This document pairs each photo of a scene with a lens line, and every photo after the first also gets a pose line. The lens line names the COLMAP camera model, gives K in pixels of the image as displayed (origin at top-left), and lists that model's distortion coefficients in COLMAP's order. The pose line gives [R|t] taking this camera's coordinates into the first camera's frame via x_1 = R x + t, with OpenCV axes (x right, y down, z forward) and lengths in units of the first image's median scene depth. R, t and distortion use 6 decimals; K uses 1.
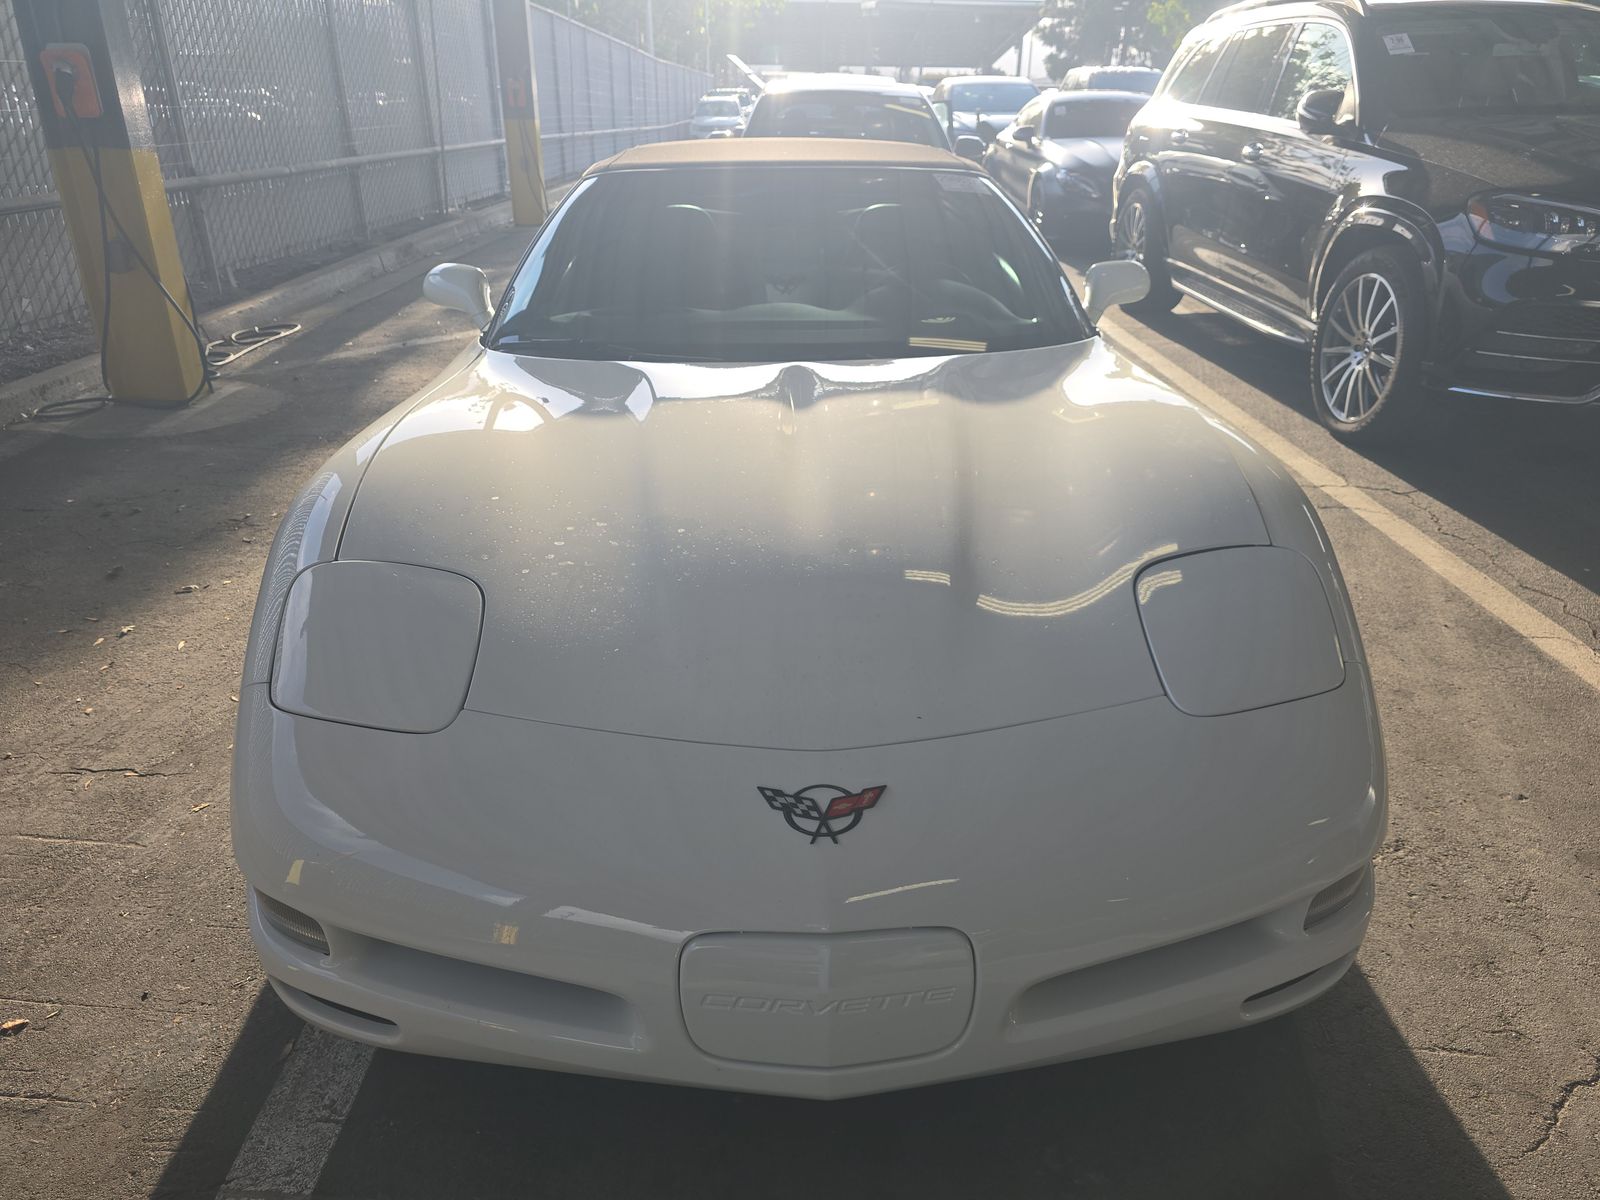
lens RADIAL K [[1080.1, 0, 800.0], [0, 1080.1, 600.0], [0, 0, 1]] dist [0.017412, -0.007937]
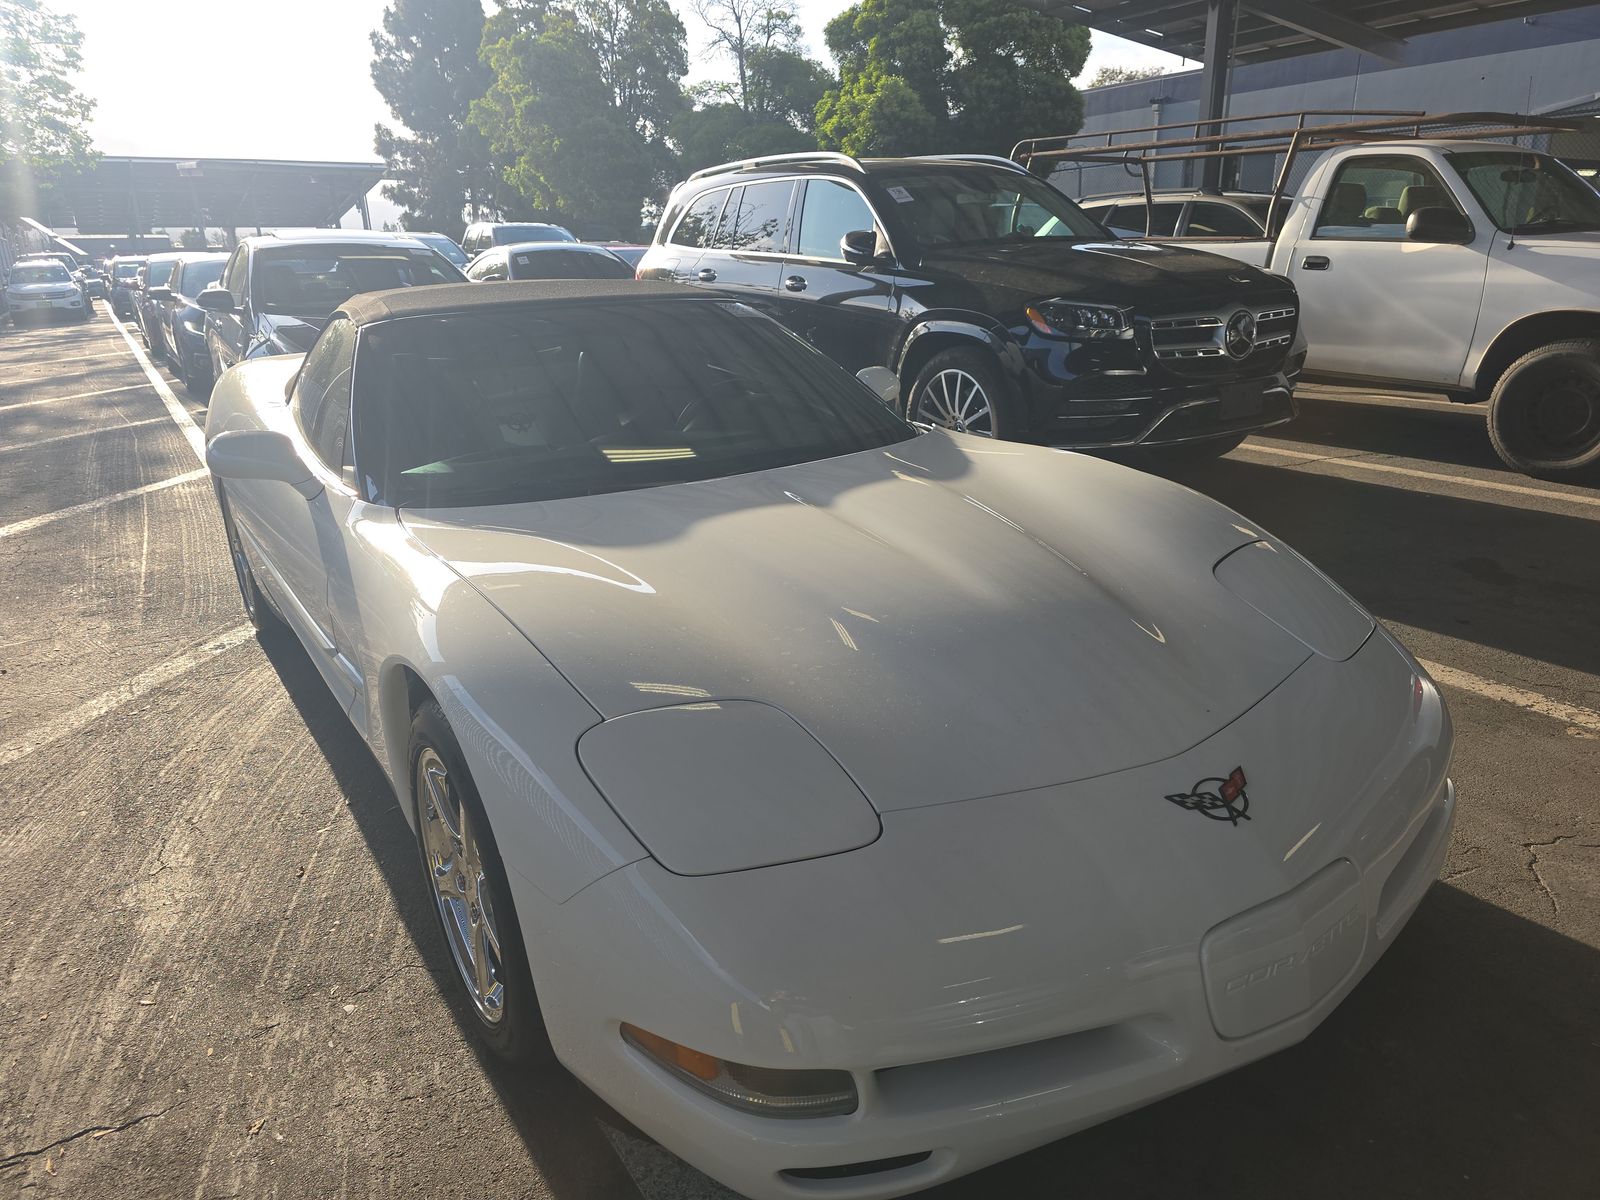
lens RADIAL K [[1080.1, 0, 800.0], [0, 1080.1, 600.0], [0, 0, 1]] dist [0.017412, -0.007937]
pose [[0.856265, -0.185794, 0.481966, -0.258789], [0.243374, 0.968125, -0.059178, -0.015182], [-0.455609, 0.167970, 0.874189, 0.045765]]
